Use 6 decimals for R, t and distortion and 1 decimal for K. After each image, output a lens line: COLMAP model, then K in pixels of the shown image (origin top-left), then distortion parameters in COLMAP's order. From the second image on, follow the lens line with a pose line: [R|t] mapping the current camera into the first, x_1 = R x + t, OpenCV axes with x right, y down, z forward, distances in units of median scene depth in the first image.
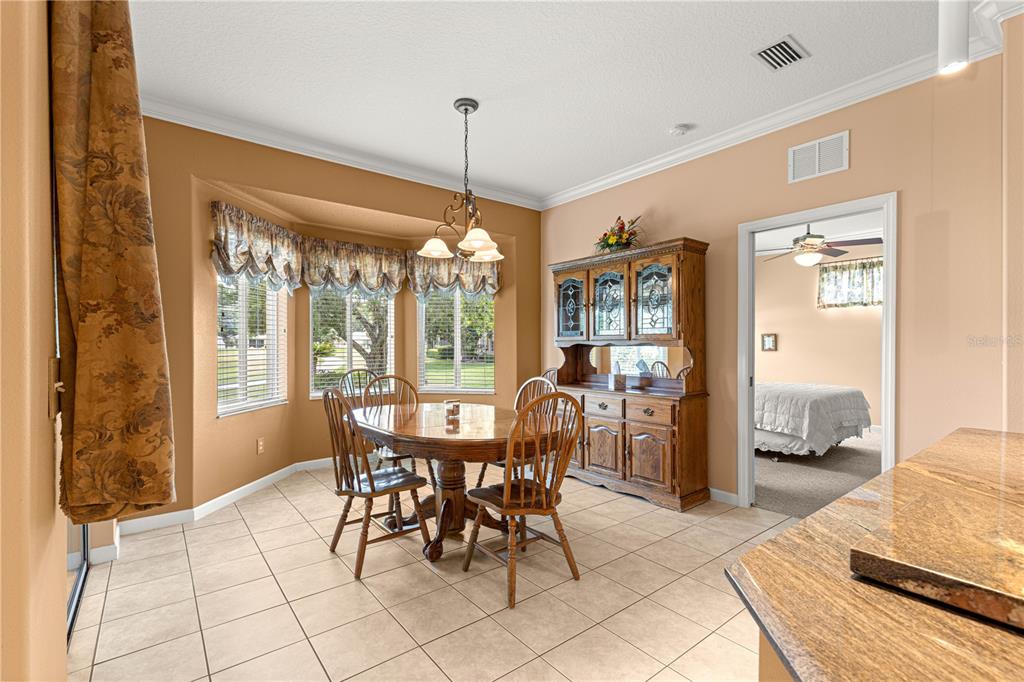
lens RADIAL K [[457.5, 0, 508.5], [0, 457.5, 350.7], [0, 0, 1]] dist [0.003670, -0.000407]
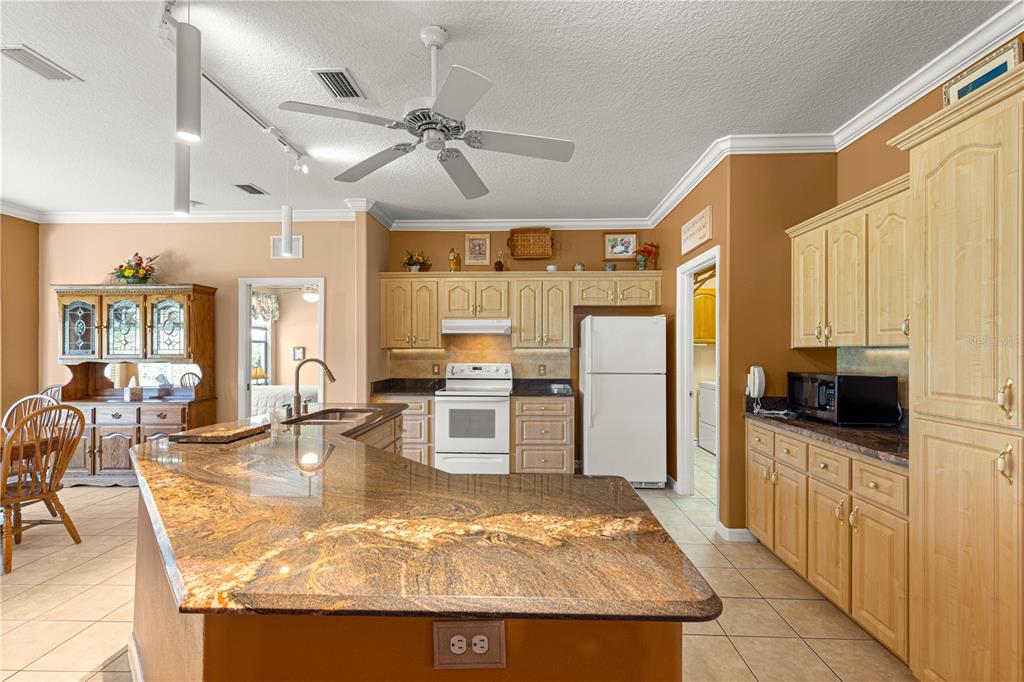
lens RADIAL K [[457.5, 0, 516.3], [0, 457.5, 345.2], [0, 0, 1]] dist [0.003670, -0.000407]
pose [[0.636455, 0.006993, 0.771282, -0.045139], [0.008669, 0.999831, -0.016218, -0.029106], [-0.771265, 0.017009, 0.636287, -0.506403]]
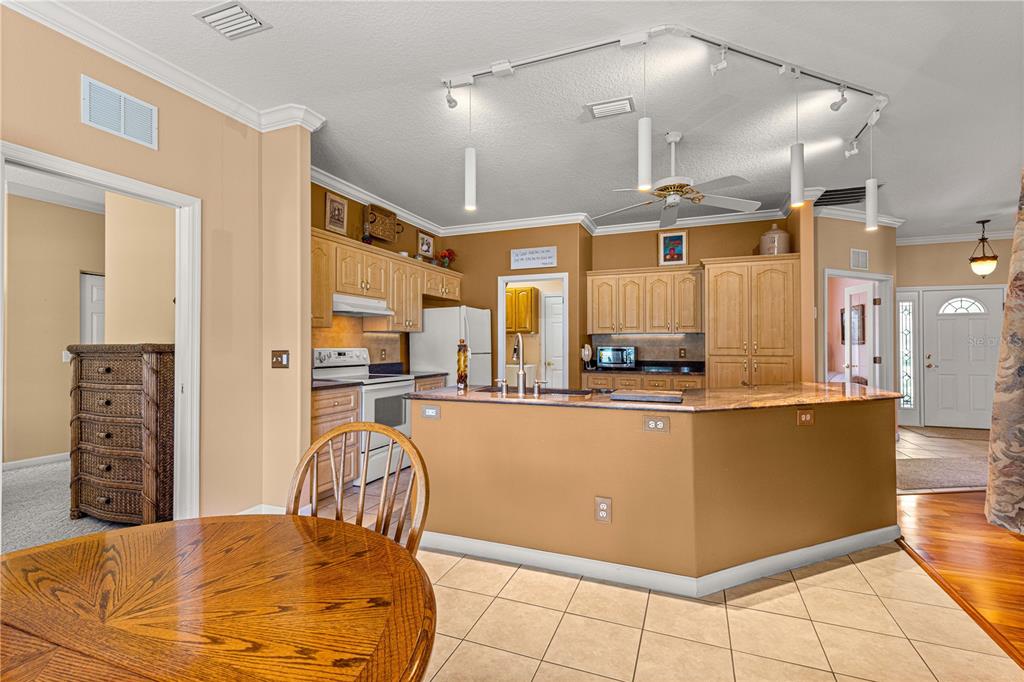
lens RADIAL K [[457.5, 0, 509.7], [0, 457.5, 344.2], [0, 0, 1]] dist [0.003670, -0.000407]
pose [[-0.508026, 0.002128, 0.861339, -0.285957], [0.008971, 0.999956, 0.002820, -0.007935], [-0.861295, 0.009160, -0.508023, 0.634064]]
